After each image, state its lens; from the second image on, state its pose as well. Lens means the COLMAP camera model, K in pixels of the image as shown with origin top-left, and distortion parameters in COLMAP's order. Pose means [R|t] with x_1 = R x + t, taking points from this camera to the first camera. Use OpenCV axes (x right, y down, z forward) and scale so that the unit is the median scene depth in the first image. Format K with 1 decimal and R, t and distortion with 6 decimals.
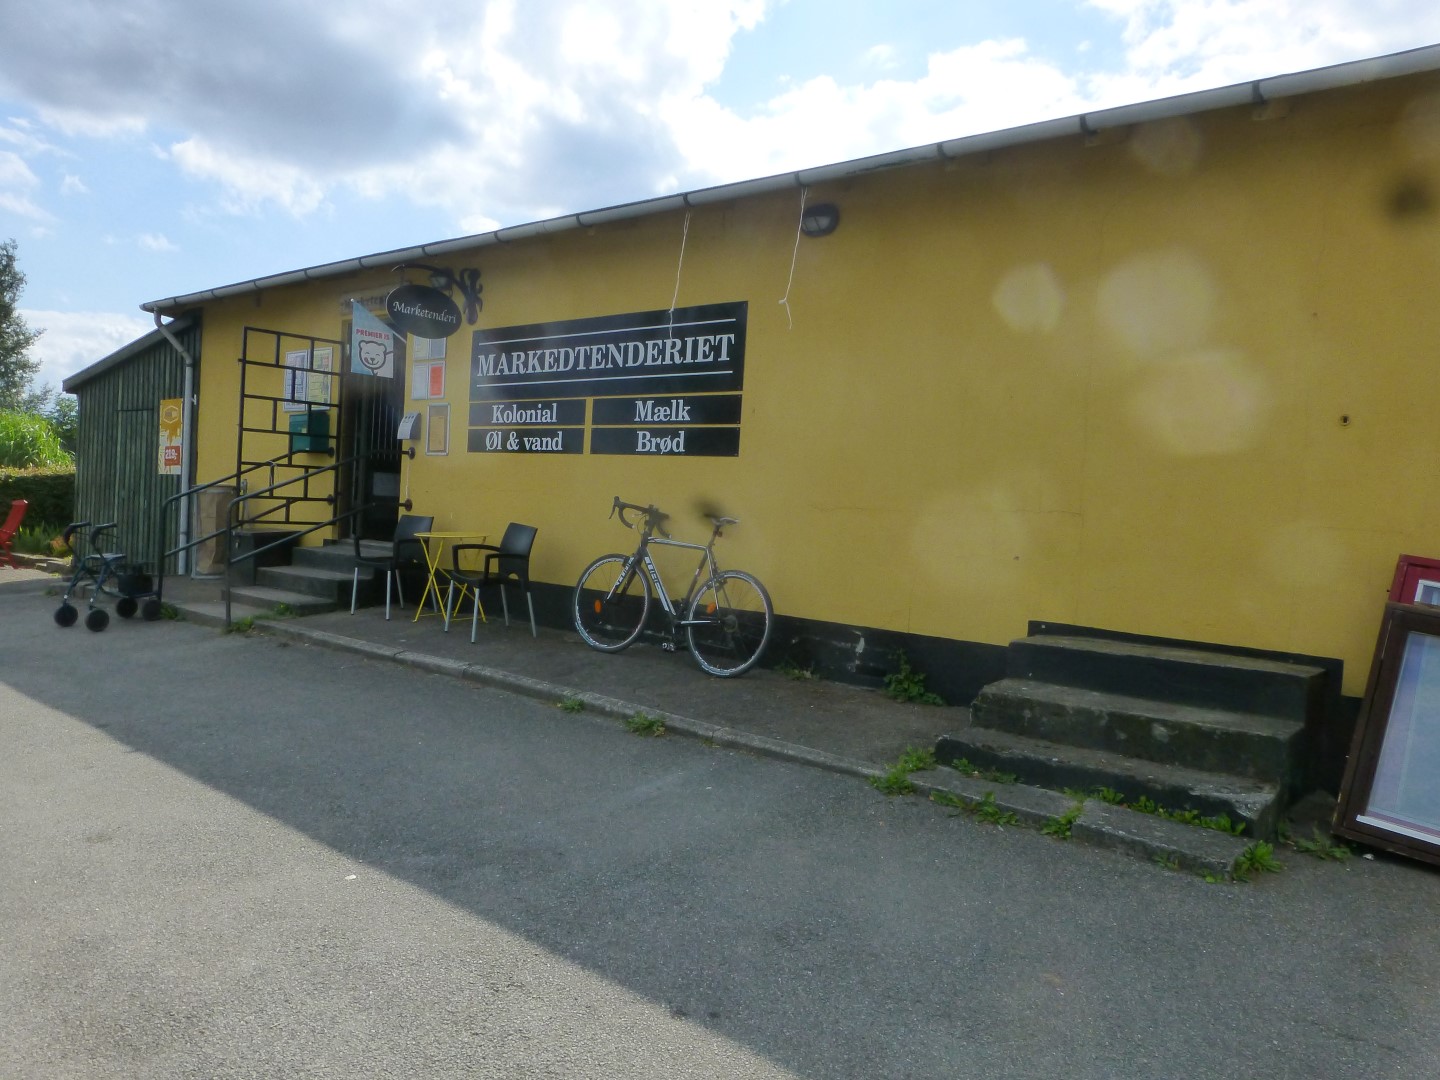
lens RADIAL K [[1053.1, 0, 723.5], [0, 1053.1, 540.8], [0, 0, 1]] dist [-0.028181, -0.000584]
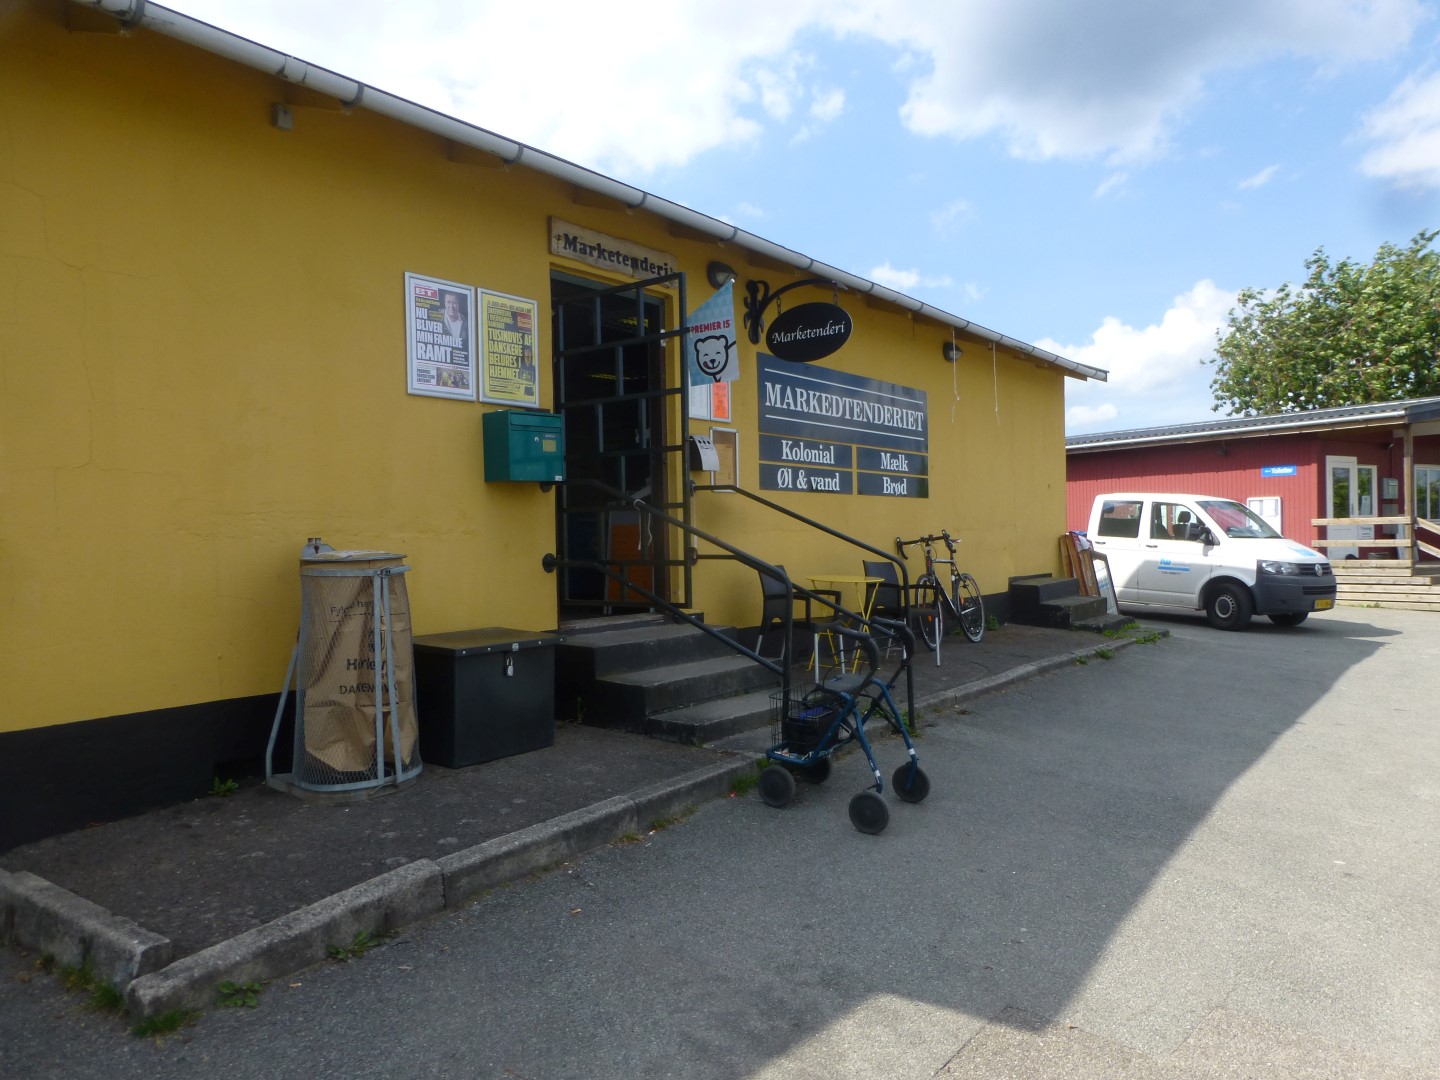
lens RADIAL K [[1053.1, 0, 725.0], [0, 1053.1, 537.6], [0, 0, 1]] dist [-0.028181, -0.000584]
pose [[-0.060296, -0.064737, 0.996079, -1.212138], [0.029052, 0.997358, 0.066579, -0.111790], [-0.997758, 0.032953, -0.058256, 1.165468]]
